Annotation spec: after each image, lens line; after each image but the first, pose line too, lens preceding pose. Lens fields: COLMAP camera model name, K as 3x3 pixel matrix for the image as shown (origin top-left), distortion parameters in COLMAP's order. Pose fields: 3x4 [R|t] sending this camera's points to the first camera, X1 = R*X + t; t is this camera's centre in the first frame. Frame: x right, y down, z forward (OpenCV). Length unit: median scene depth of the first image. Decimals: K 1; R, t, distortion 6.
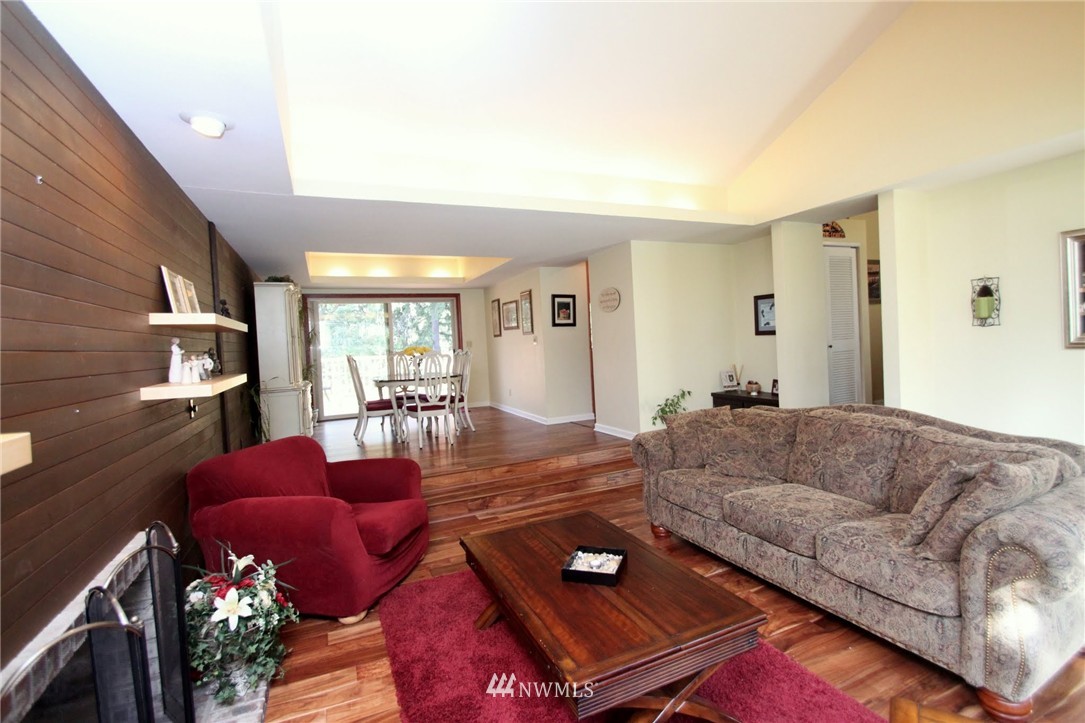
lens RADIAL K [[502.6, 0, 548.3], [0, 502.6, 360.9], [0, 0, 1]] dist [-0.001623, -0.000241]
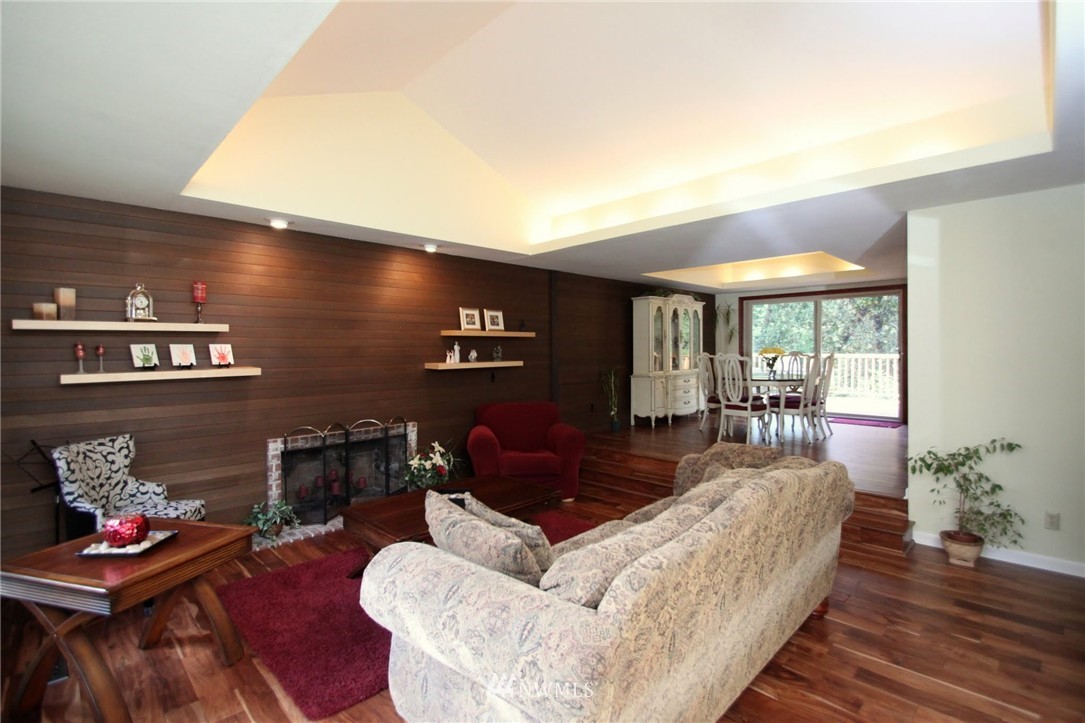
lens RADIAL K [[502.6, 0, 547.1], [0, 502.6, 358.6], [0, 0, 1]] dist [-0.001623, -0.000241]
pose [[0.349217, 0.062317, -0.934967, 0.595834], [-0.045546, 0.997736, 0.049488, -0.041058], [0.935934, 0.025302, 0.351265, 0.262002]]
